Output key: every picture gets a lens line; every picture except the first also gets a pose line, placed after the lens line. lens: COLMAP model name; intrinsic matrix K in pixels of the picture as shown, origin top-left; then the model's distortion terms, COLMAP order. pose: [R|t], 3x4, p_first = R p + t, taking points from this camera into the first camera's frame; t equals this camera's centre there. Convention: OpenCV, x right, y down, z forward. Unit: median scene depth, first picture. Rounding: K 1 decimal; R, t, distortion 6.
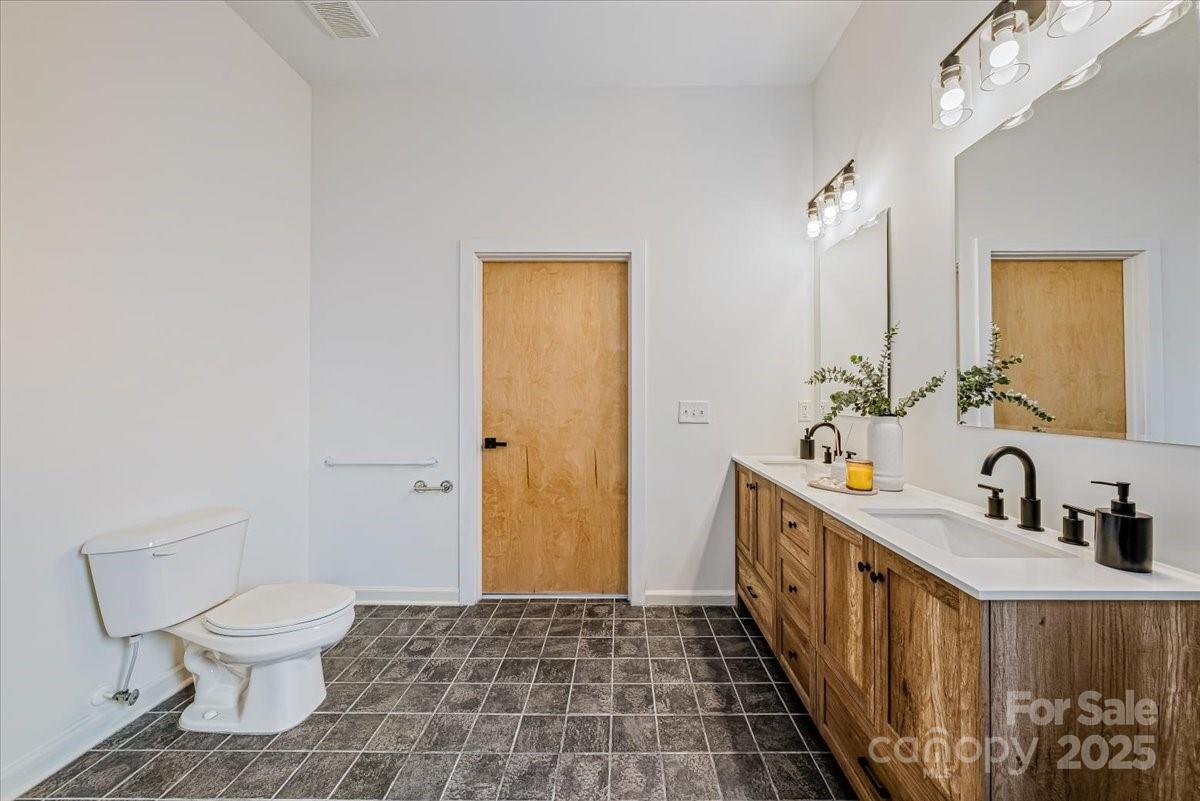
lens RADIAL K [[412.9, 0, 617.3], [0, 412.9, 399.7], [0, 0, 1]] dist [-0.000580, -0.000139]
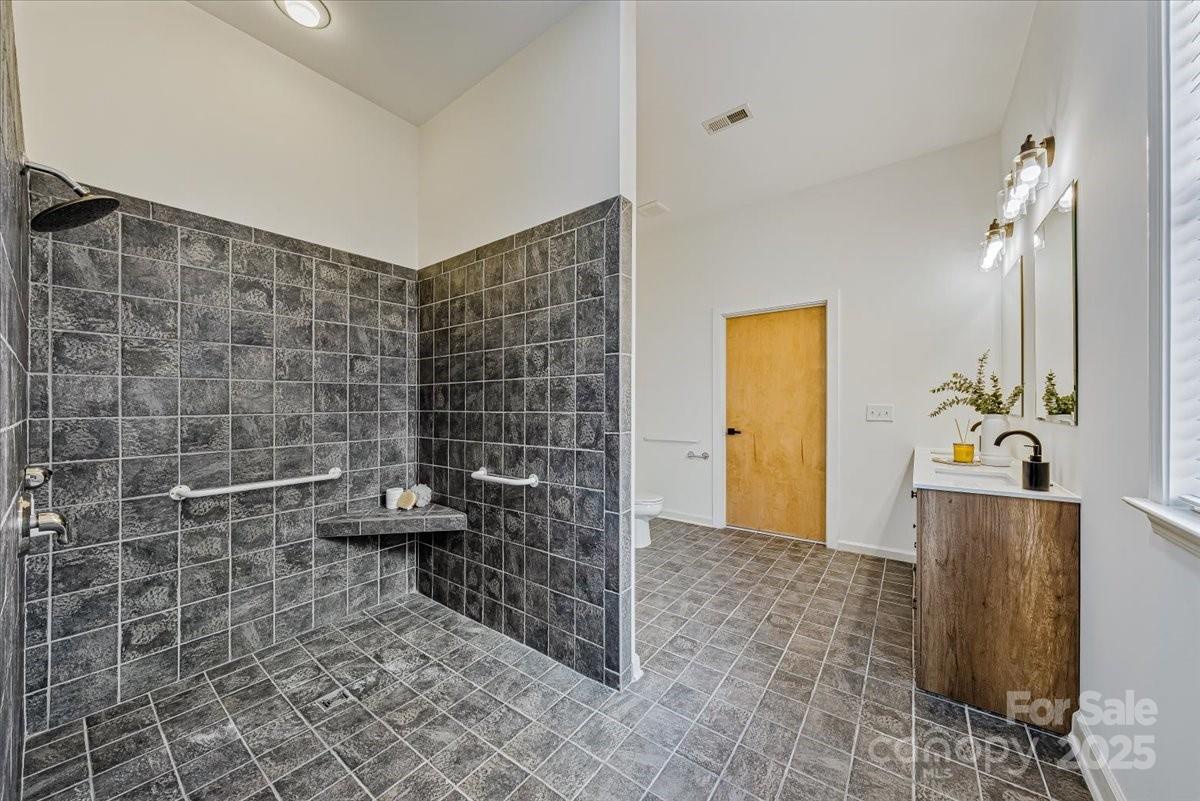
lens RADIAL K [[412.9, 0, 617.3], [0, 412.9, 399.7], [0, 0, 1]] dist [-0.000580, -0.000139]
pose [[0.817093, -0.008885, -0.576437, 0.264029], [0.000491, 0.999892, -0.014716, 0.005951], [0.576506, 0.011742, 0.817009, -0.581272]]
